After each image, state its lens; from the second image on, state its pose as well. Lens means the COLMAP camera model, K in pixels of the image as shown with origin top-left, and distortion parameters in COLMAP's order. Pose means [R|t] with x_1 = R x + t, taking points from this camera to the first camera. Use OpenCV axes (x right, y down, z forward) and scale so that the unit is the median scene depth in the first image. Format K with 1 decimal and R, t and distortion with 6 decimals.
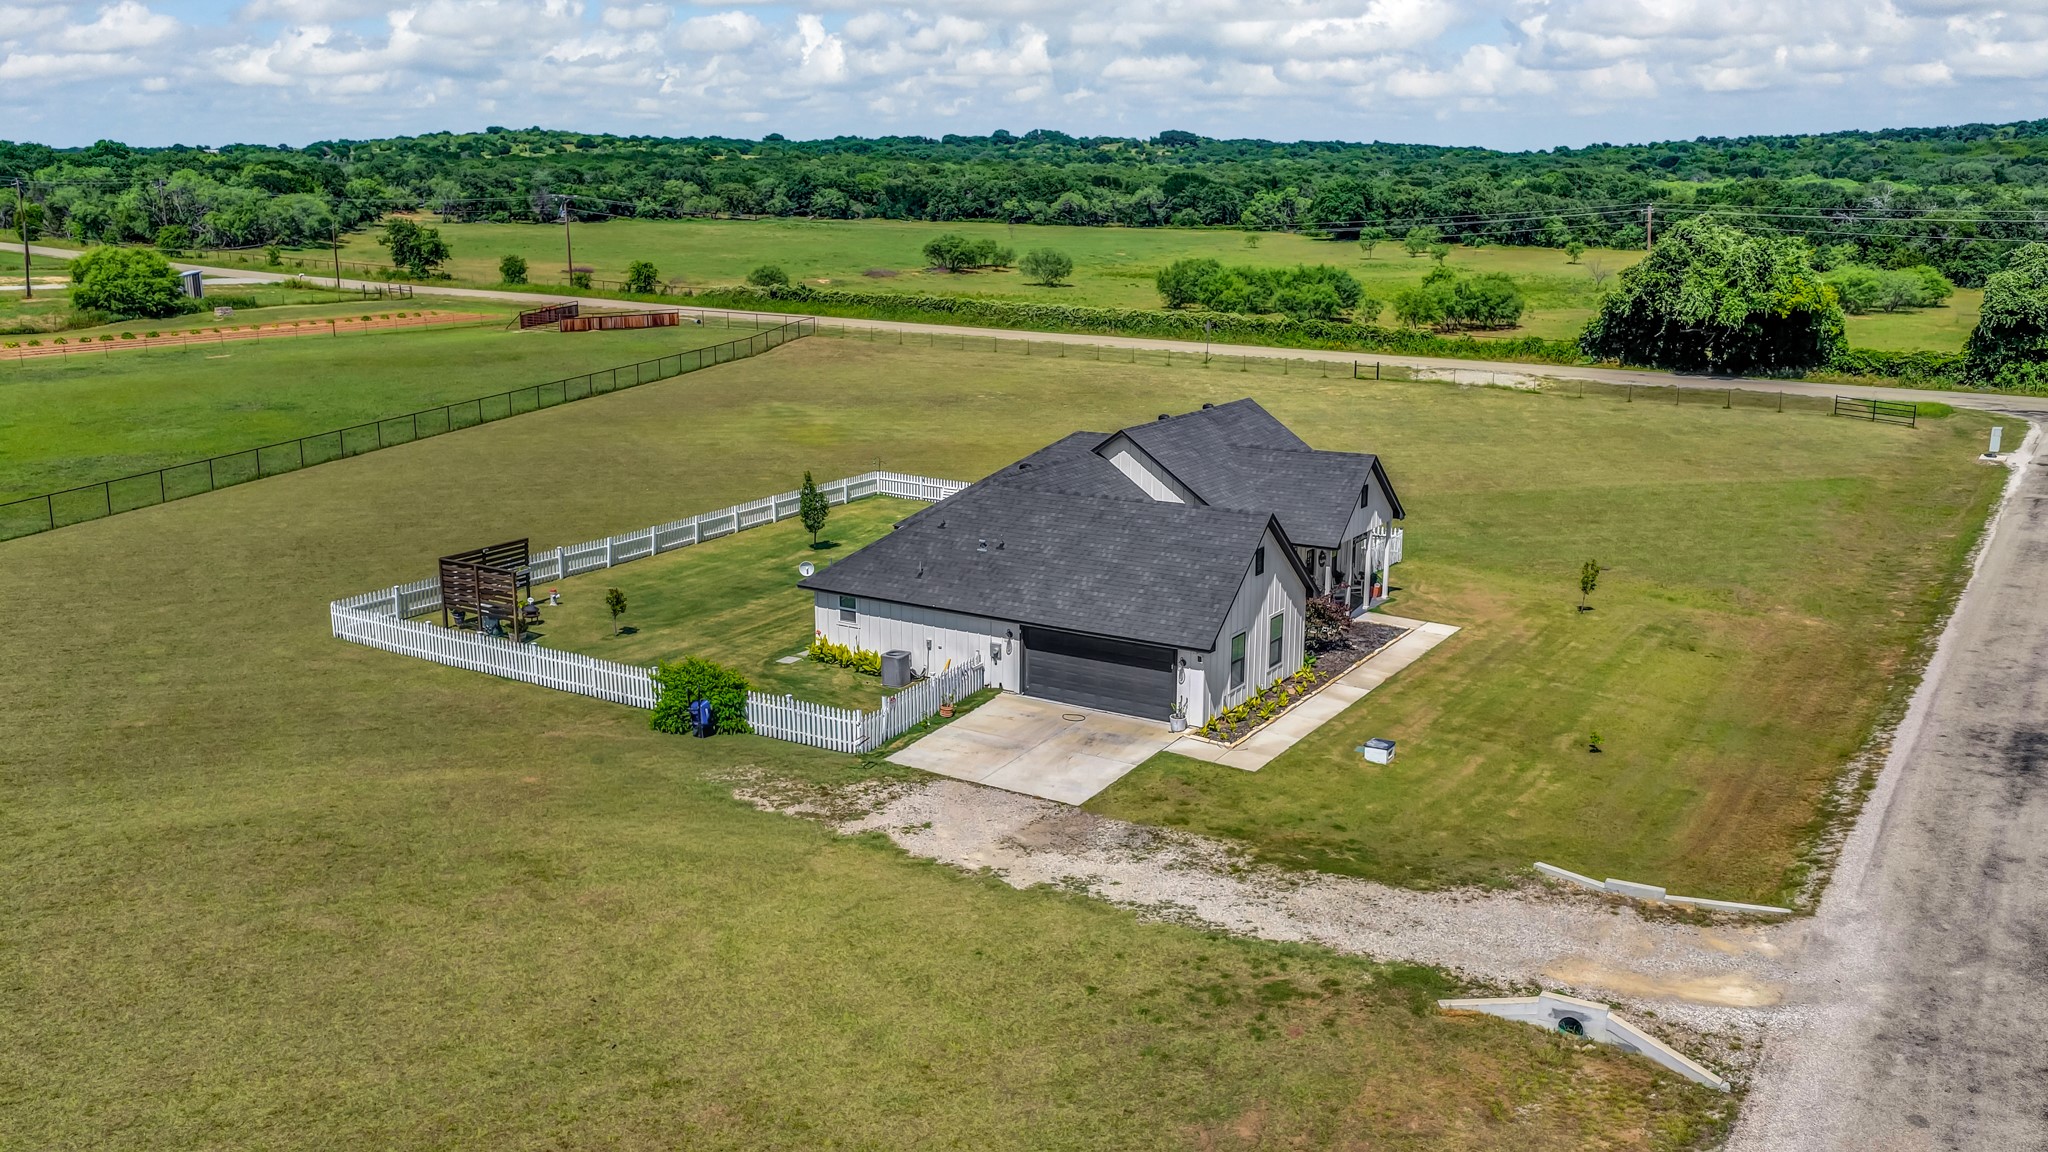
lens RADIAL K [[1708.7, 0, 1024.0], [0, 1708.7, 576.0], [0, 0, 1]] dist [-0.011792, 0.036440]
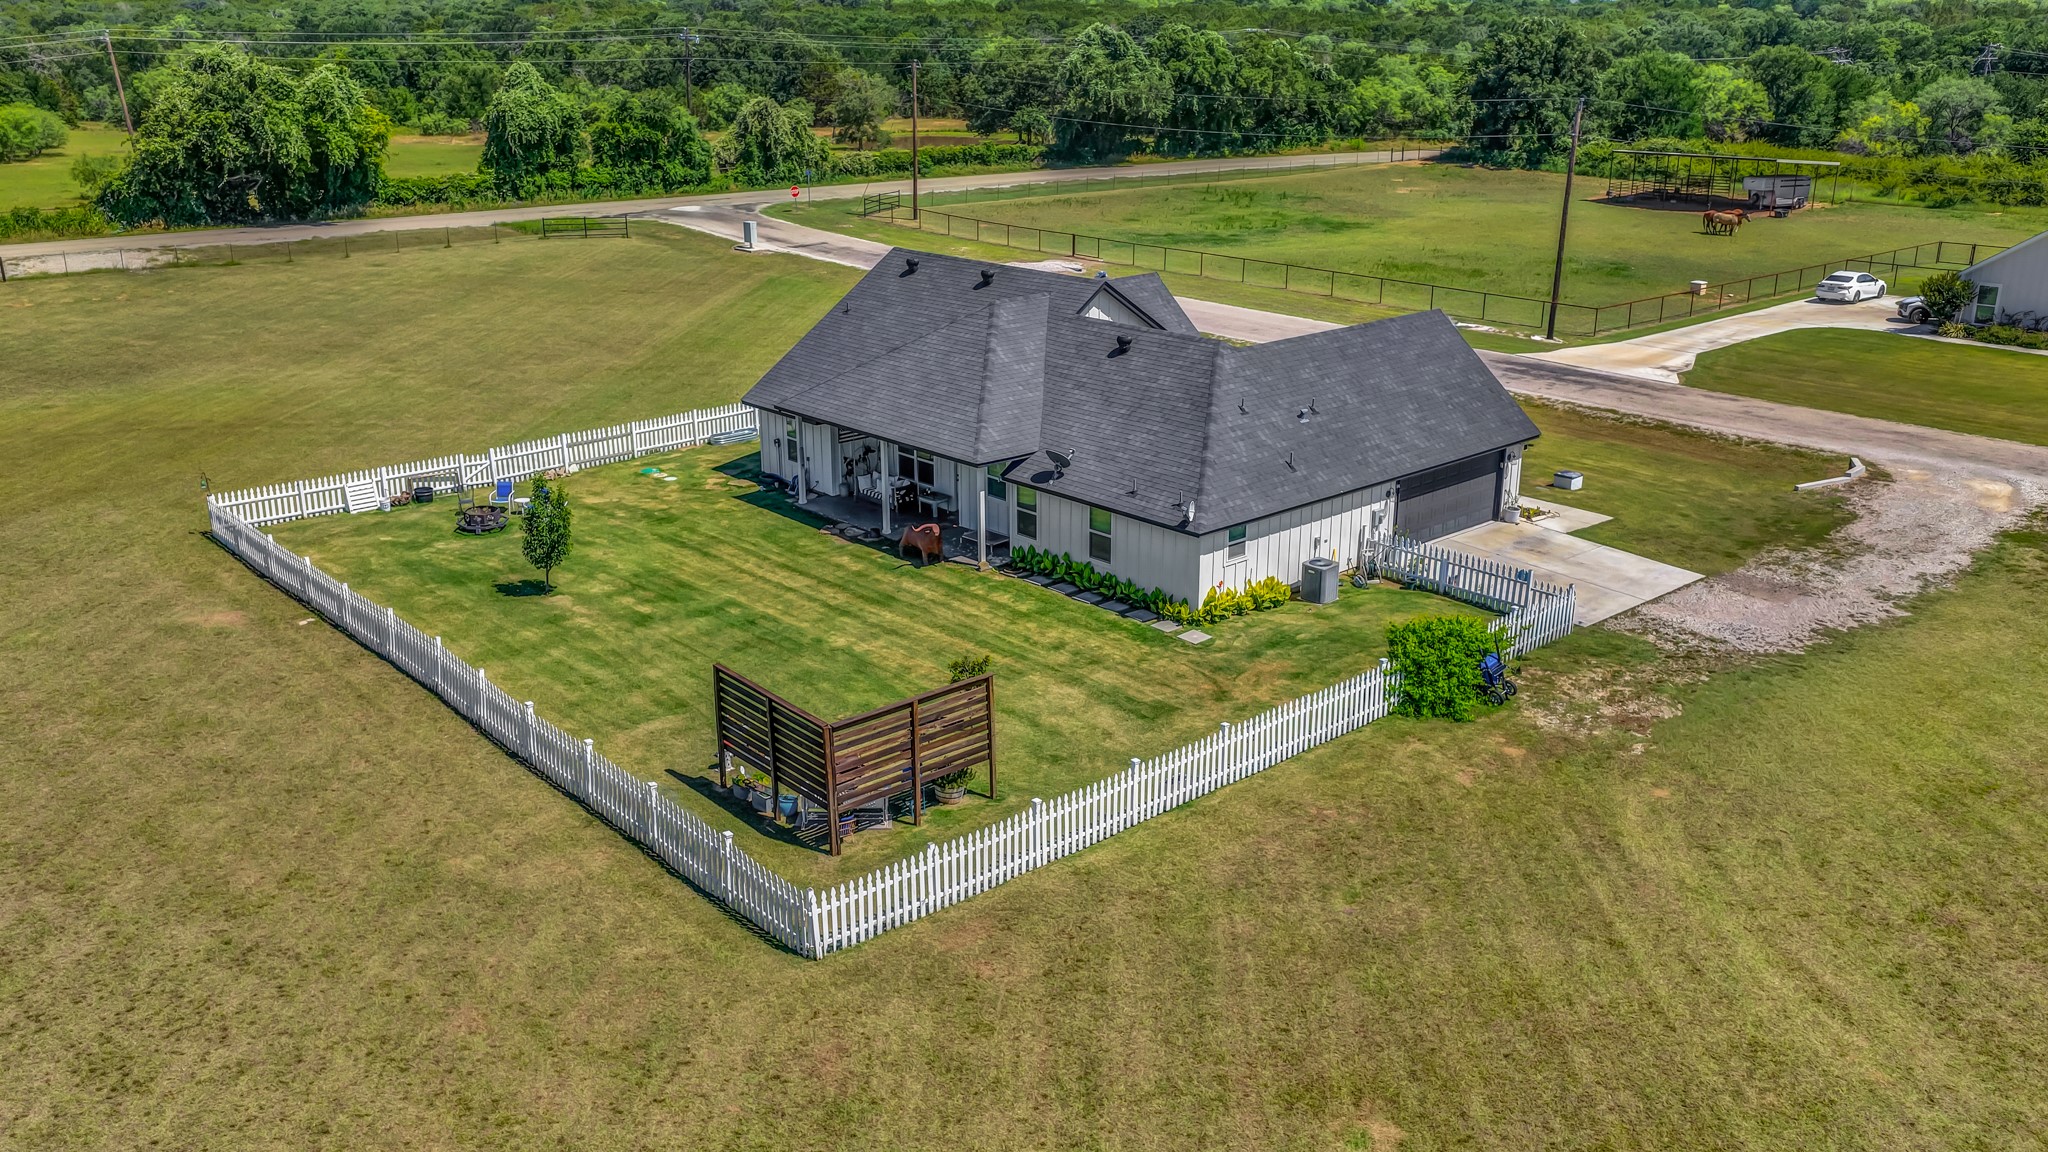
lens RADIAL K [[1708.7, 0, 1024.0], [0, 1708.7, 576.0], [0, 0, 1]] dist [-0.011792, 0.036440]
pose [[0.270001, -0.304568, 0.913421, -0.869205], [0.222741, 0.942679, 0.248482, -0.186001], [-0.936742, 0.136366, 0.322364, 0.861765]]
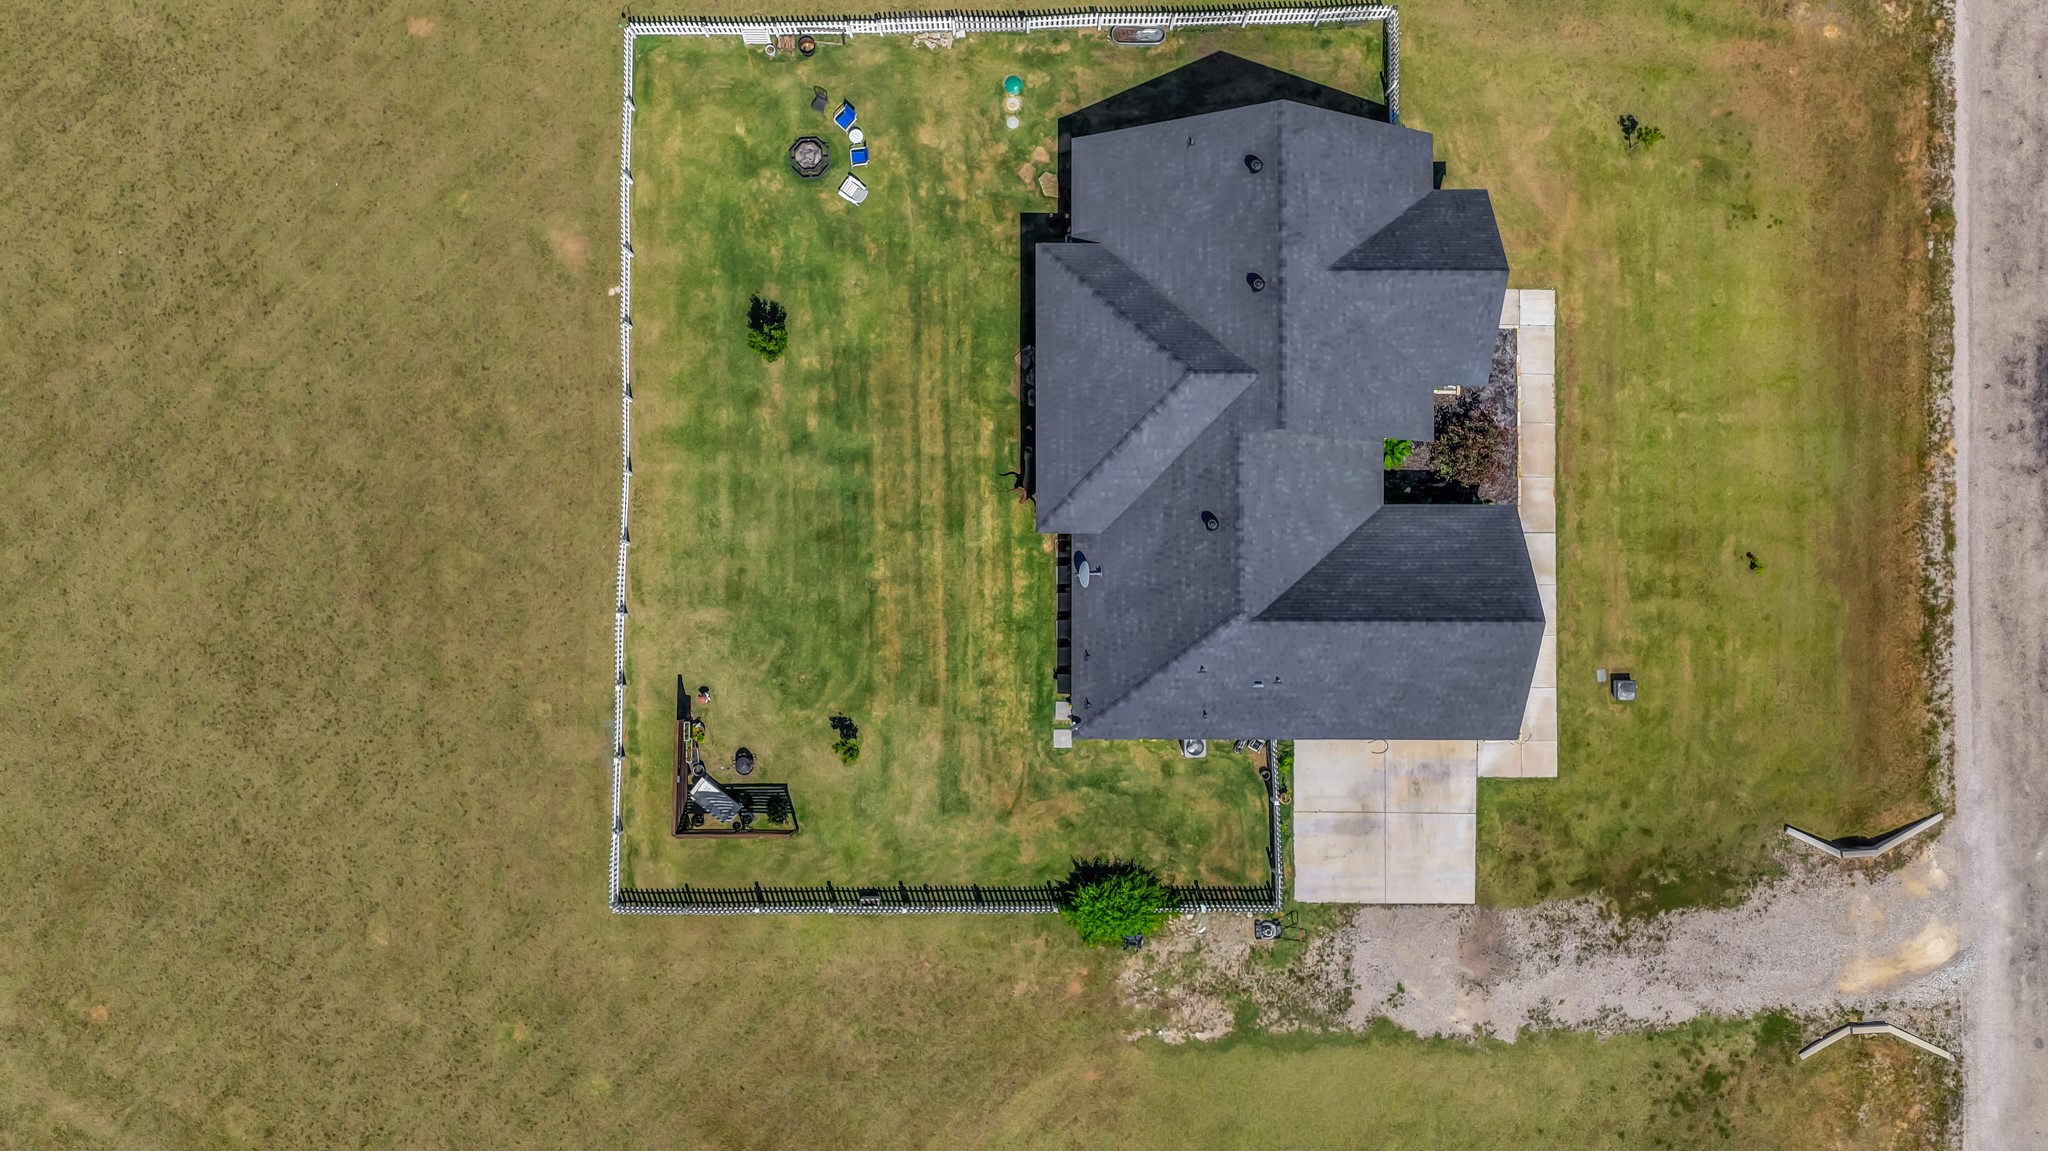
lens RADIAL K [[1708.7, 0, 1024.0], [0, 1708.7, 575.5], [0, 0, 1]] dist [-0.011792, 0.036440]
pose [[0.844056, -0.536157, 0.010289, -0.119524], [0.124120, 0.213992, 0.968918, -1.054807], [-0.521694, -0.816543, 0.247169, 0.868720]]
